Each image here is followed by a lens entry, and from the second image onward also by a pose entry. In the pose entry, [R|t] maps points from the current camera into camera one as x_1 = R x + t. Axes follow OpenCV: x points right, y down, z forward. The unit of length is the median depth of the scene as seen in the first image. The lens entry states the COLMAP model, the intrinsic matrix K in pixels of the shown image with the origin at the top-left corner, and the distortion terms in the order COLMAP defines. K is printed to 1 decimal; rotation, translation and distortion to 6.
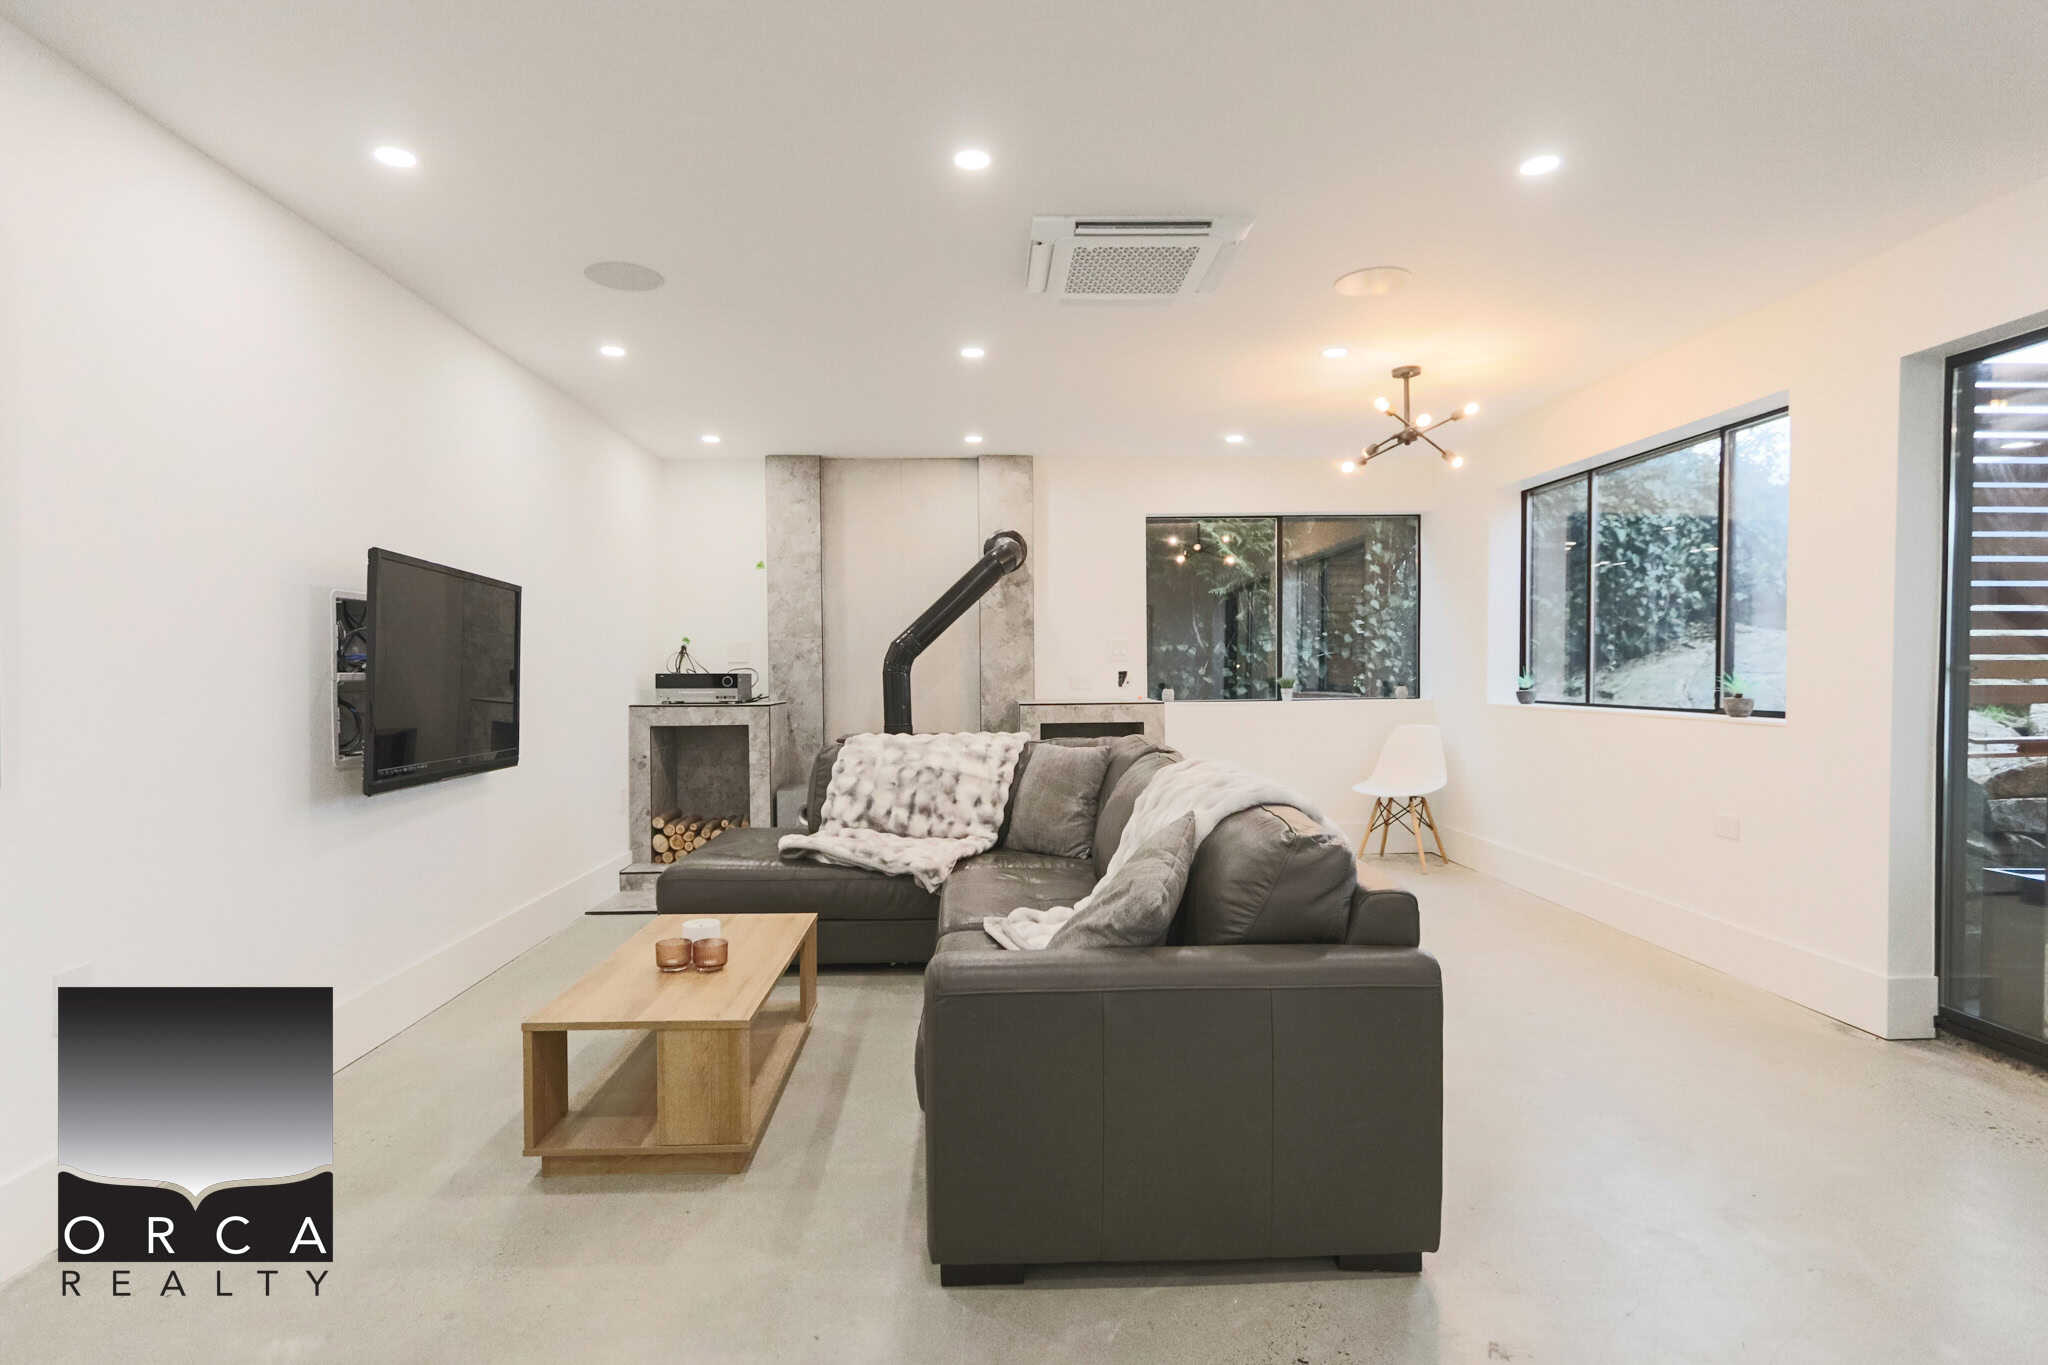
lens RADIAL K [[1024.6, 0, 1020.1], [0, 1024.6, 687.2], [0, 0, 1]] dist [0.004134, 0.001790]
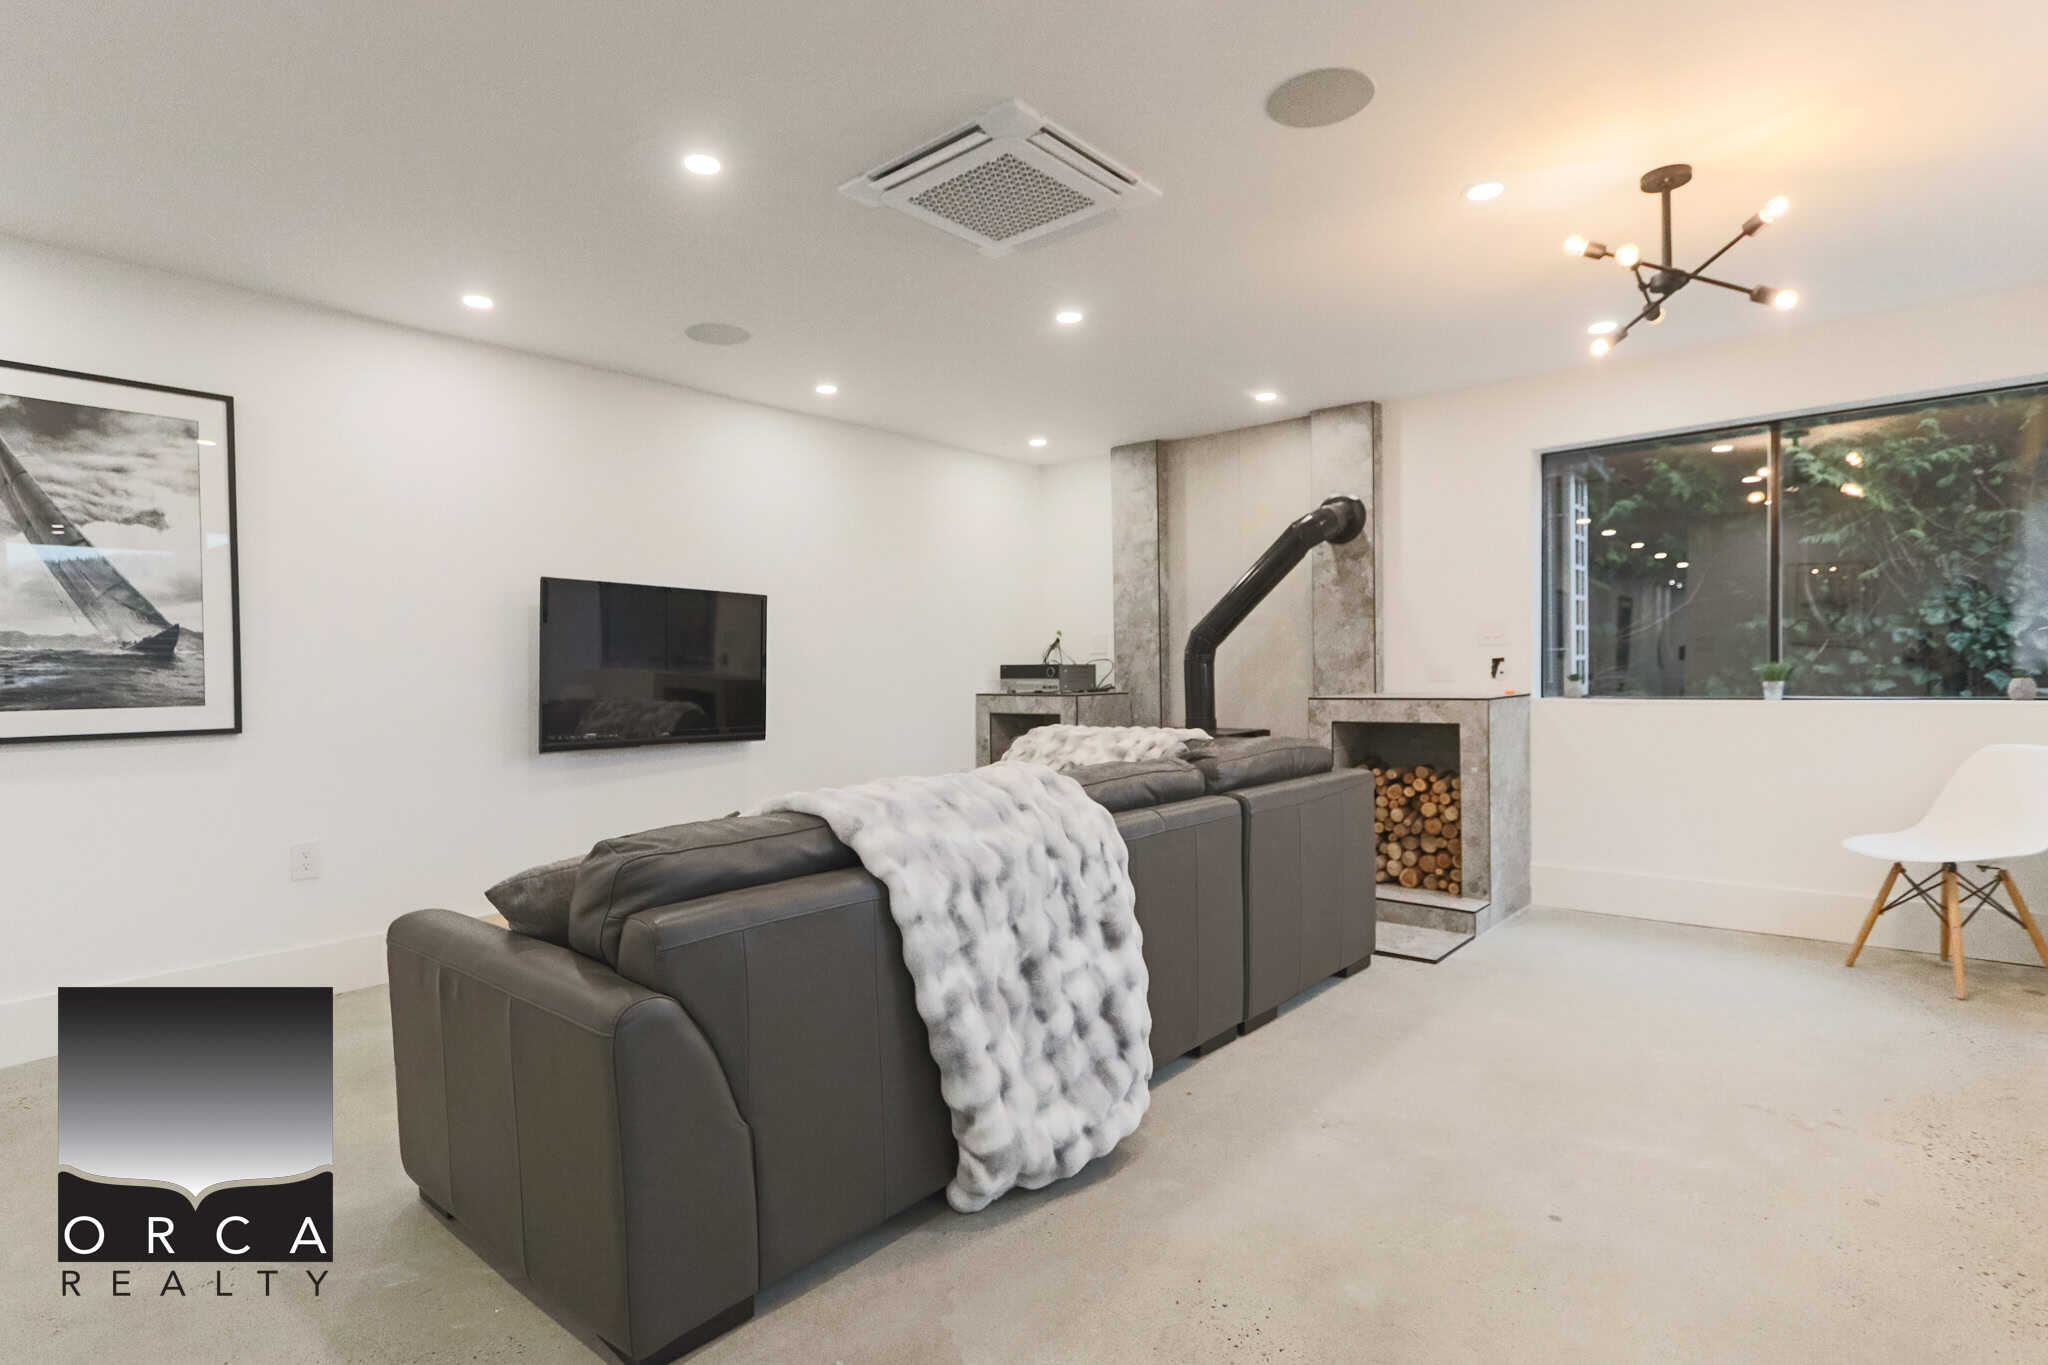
lens RADIAL K [[1026.4, 0, 1015.8], [0, 1026.4, 683.2], [0, 0, 1]] dist [0.004164, 0.001264]
pose [[0.739861, 0.006087, -0.672732, 0.365403], [-0.002569, 0.999977, 0.006223, -0.000463], [0.672755, -0.002876, 0.739860, 0.186117]]
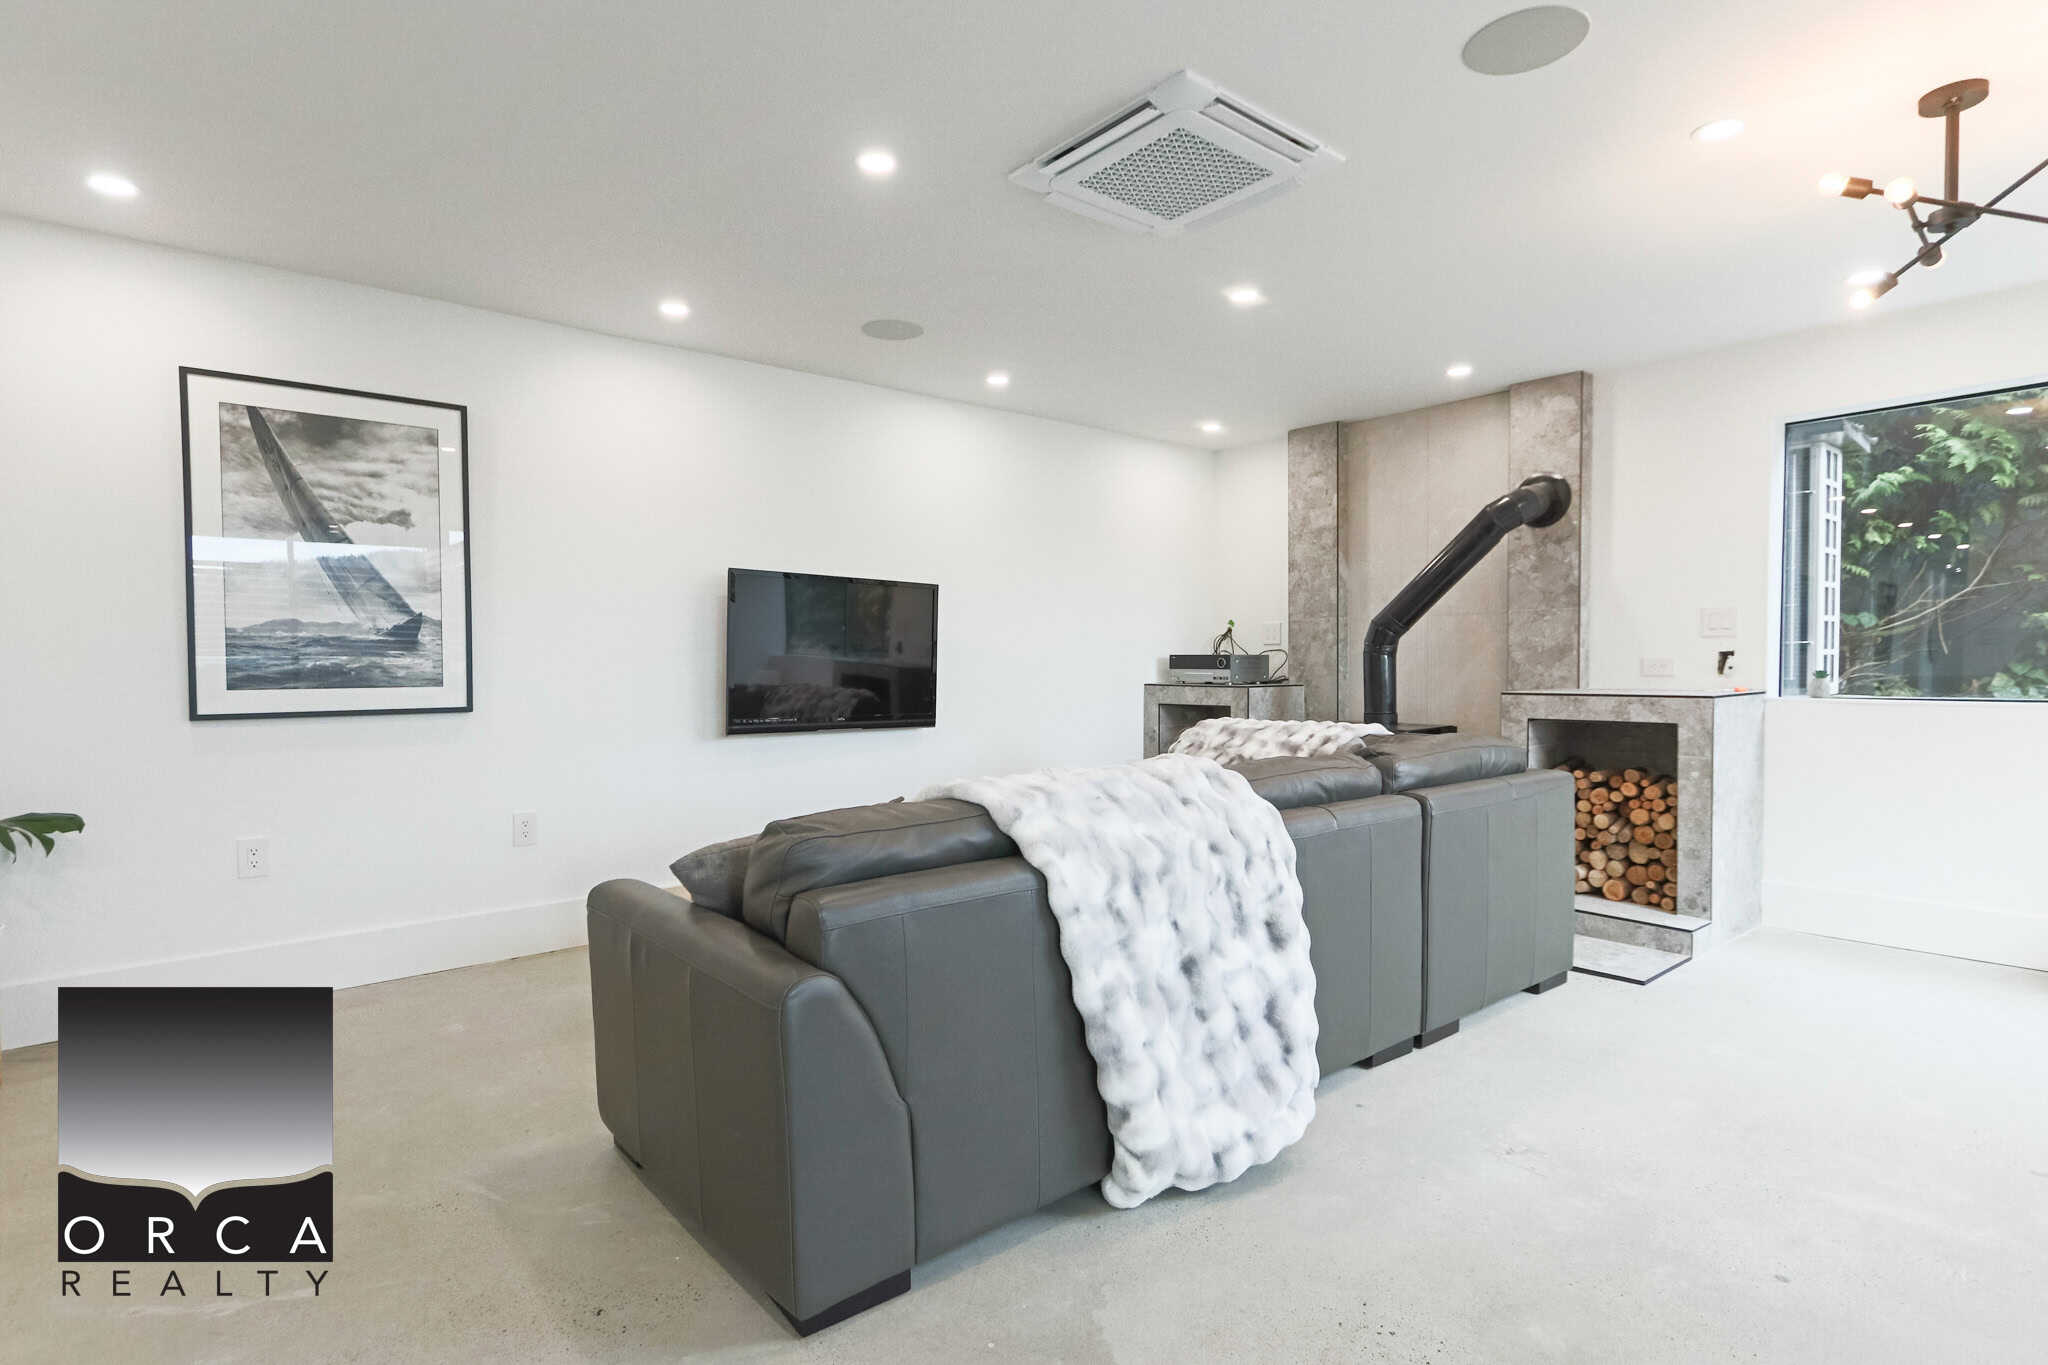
lens RADIAL K [[1024.6, 0, 1020.1], [0, 1024.6, 687.2], [0, 0, 1]] dist [0.004134, 0.001790]
pose [[0.619410, 0.024485, -0.784686, 0.364354], [-0.011951, 0.999692, 0.021761, -0.000842], [0.784977, -0.004101, 0.619511, 0.194719]]
